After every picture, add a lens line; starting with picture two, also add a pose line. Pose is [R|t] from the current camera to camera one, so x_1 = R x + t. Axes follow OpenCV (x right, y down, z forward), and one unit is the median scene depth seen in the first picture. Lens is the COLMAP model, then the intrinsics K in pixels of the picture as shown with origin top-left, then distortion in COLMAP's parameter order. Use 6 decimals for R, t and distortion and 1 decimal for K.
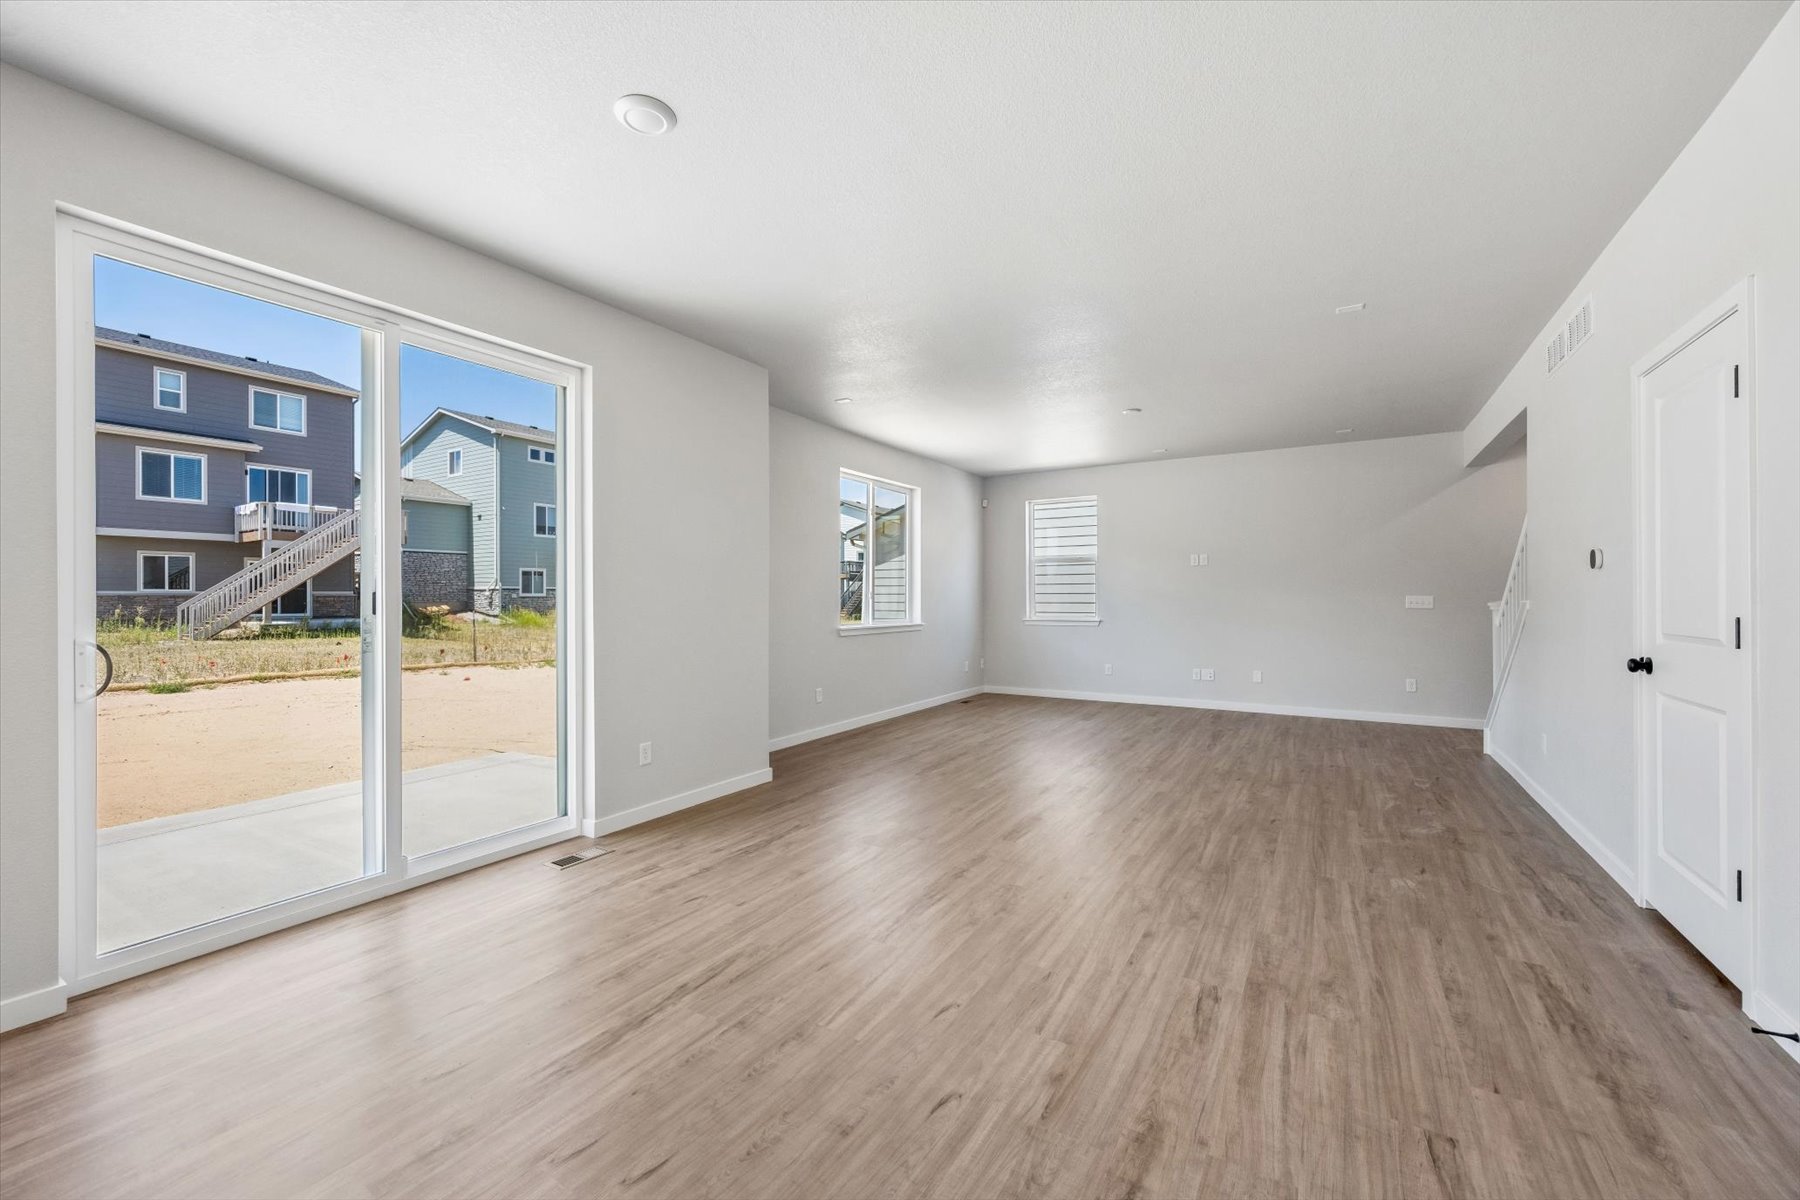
lens RADIAL K [[703.8, 0, 900.0], [0, 703.8, 600.0], [0, 0, 1]] dist [-0.002105, 0.000072]
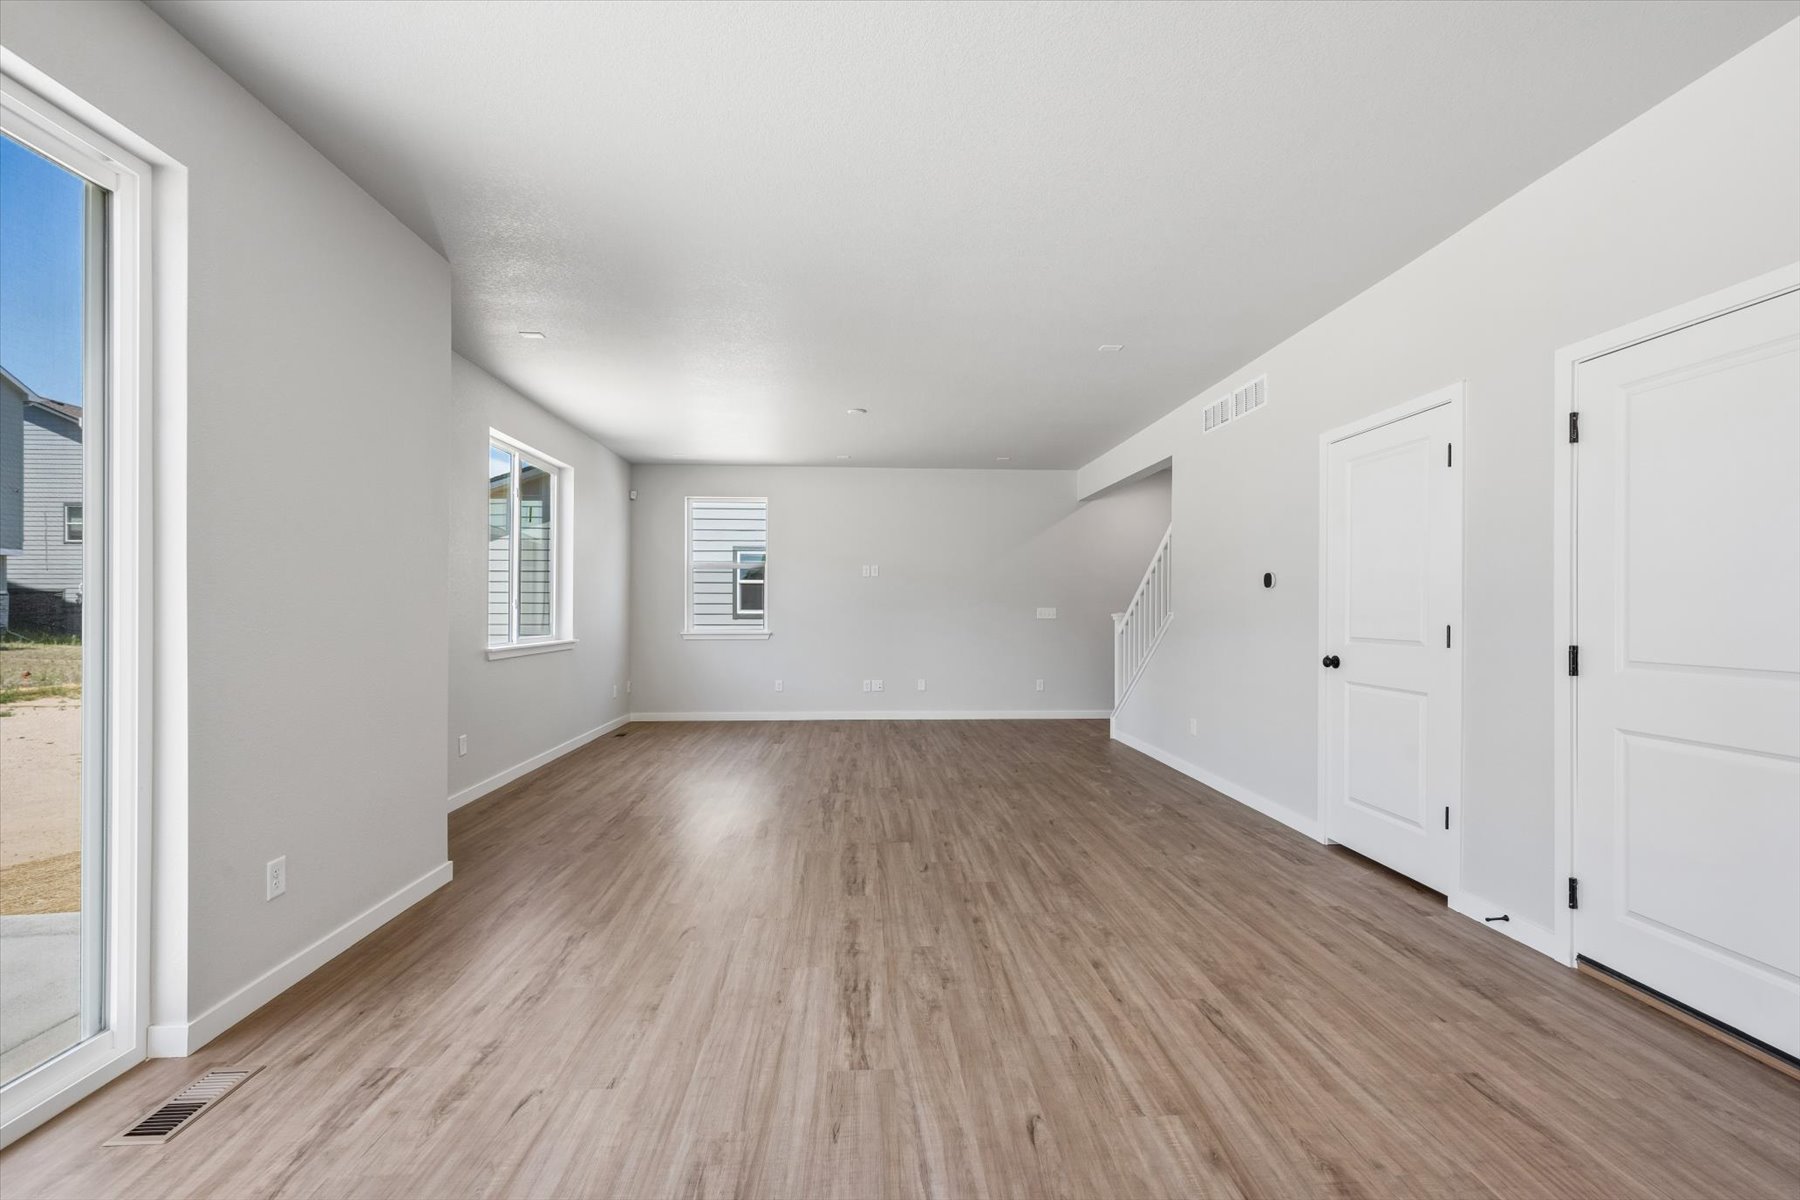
lens RADIAL K [[748.4, 0, 896.7], [0, 748.4, 611.8], [0, 0, 1]] dist [0.000429, -0.000087]
pose [[0.823835, 0.001778, 0.566826, -0.384937], [-0.002359, 0.999997, 0.000292, 0.000561], [-0.566824, -0.001578, 0.823837, 0.280357]]
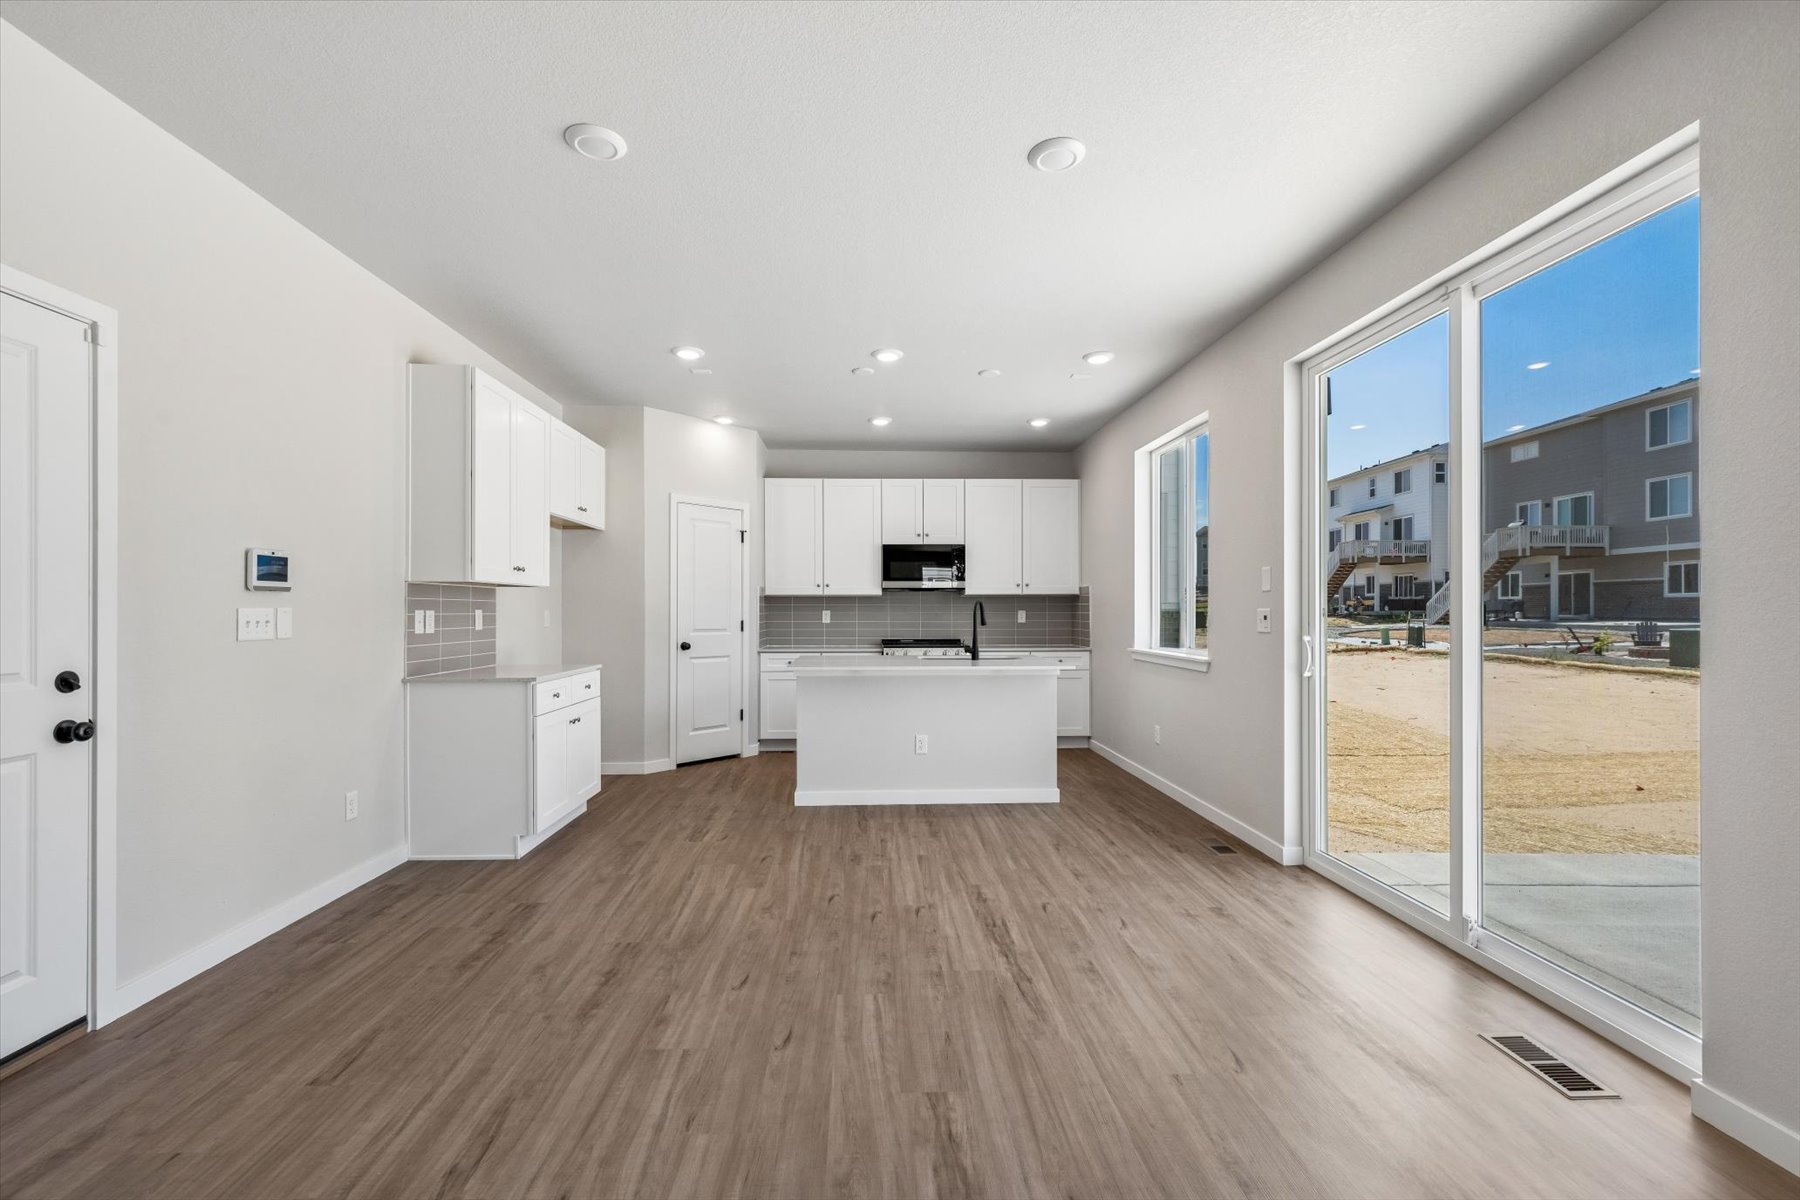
lens RADIAL K [[748.4, 0, 896.7], [0, 748.4, 611.8], [0, 0, 1]] dist [0.000429, -0.000087]
pose [[-0.827388, 0.003896, -0.561617, 0.364995], [0.001889, 0.999990, 0.004155, -0.004962], [0.561627, 0.002377, -0.827387, 1.375728]]
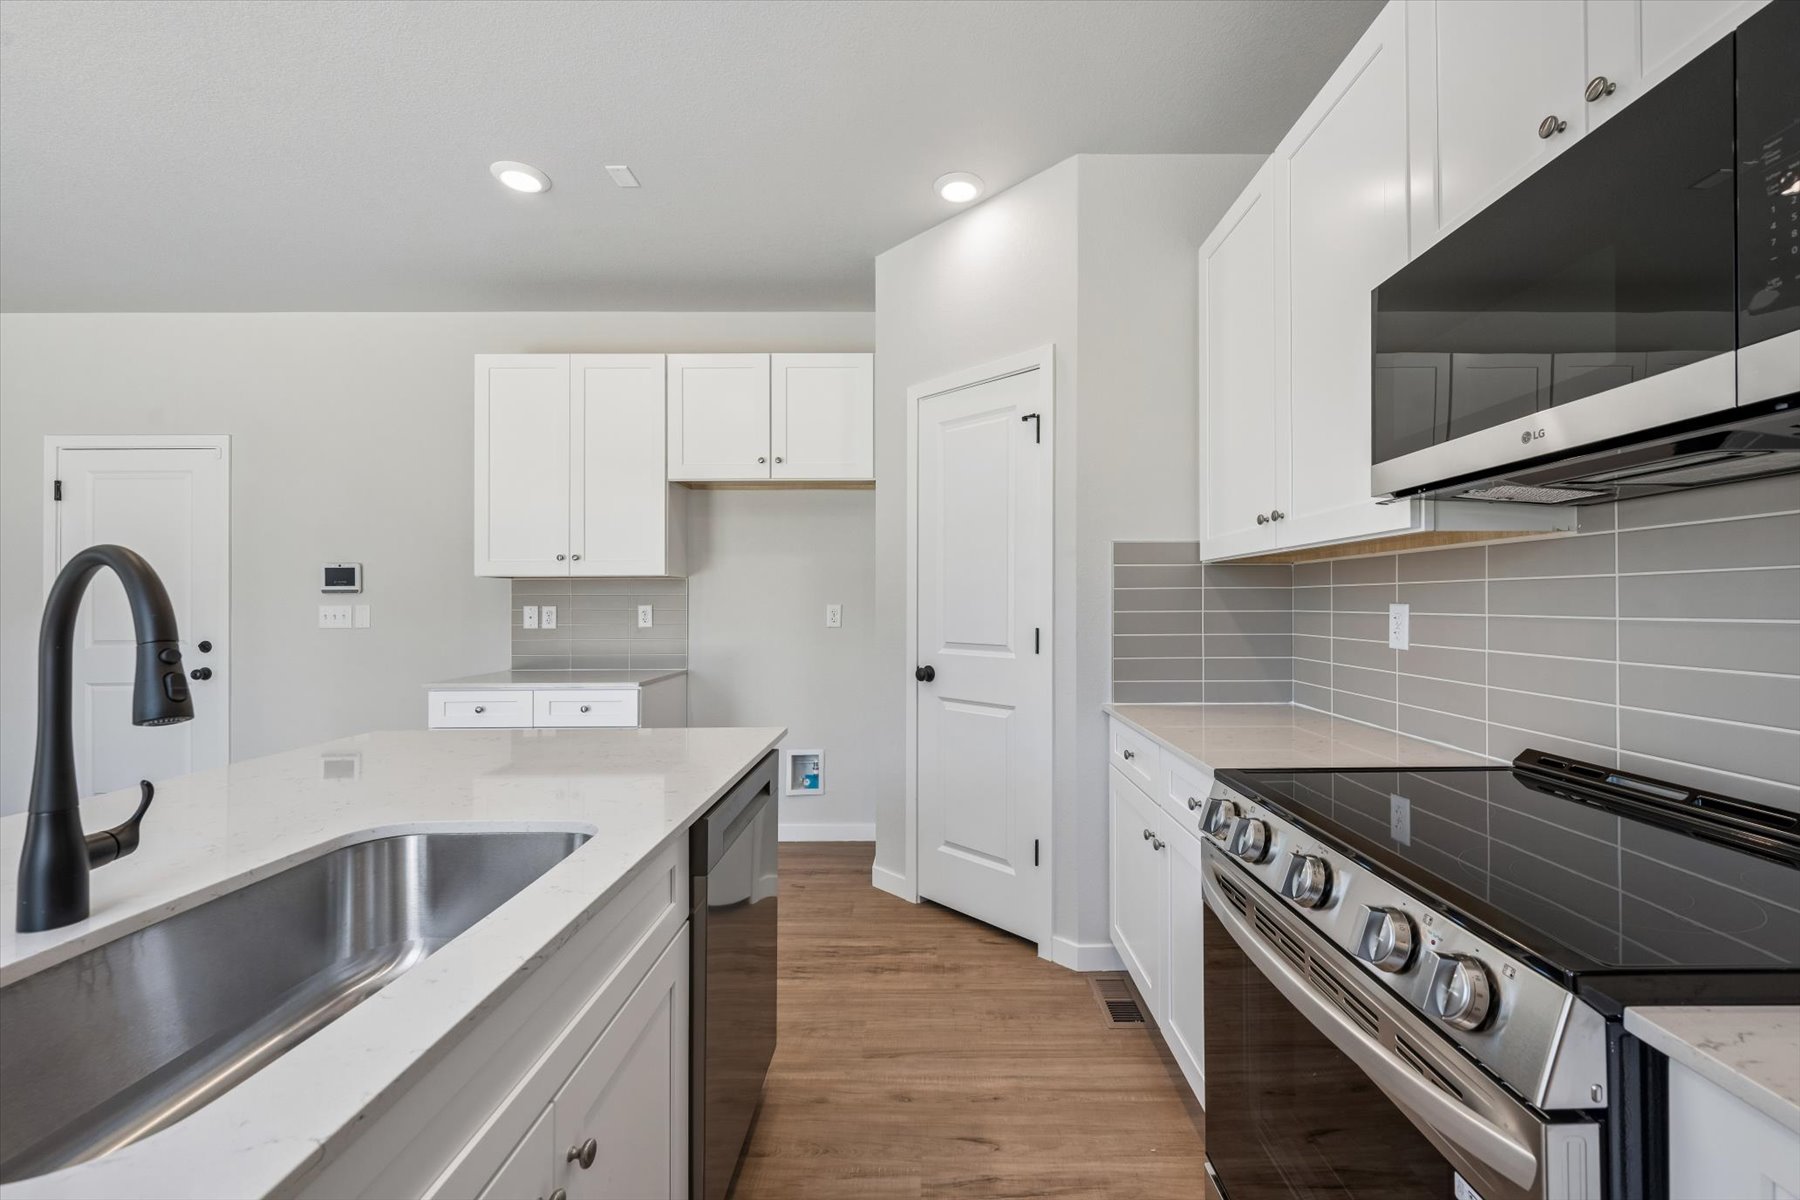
lens RADIAL K [[726.1, 0, 923.8], [0, 726.1, 598.5], [0, 0, 1]] dist [0.001978, 0.000127]
pose [[-0.523760, 0.010162, 0.851805, -1.128796], [0.007880, 0.999944, -0.007084, -0.002579], [-0.851830, 0.003002, -0.523810, -0.056273]]
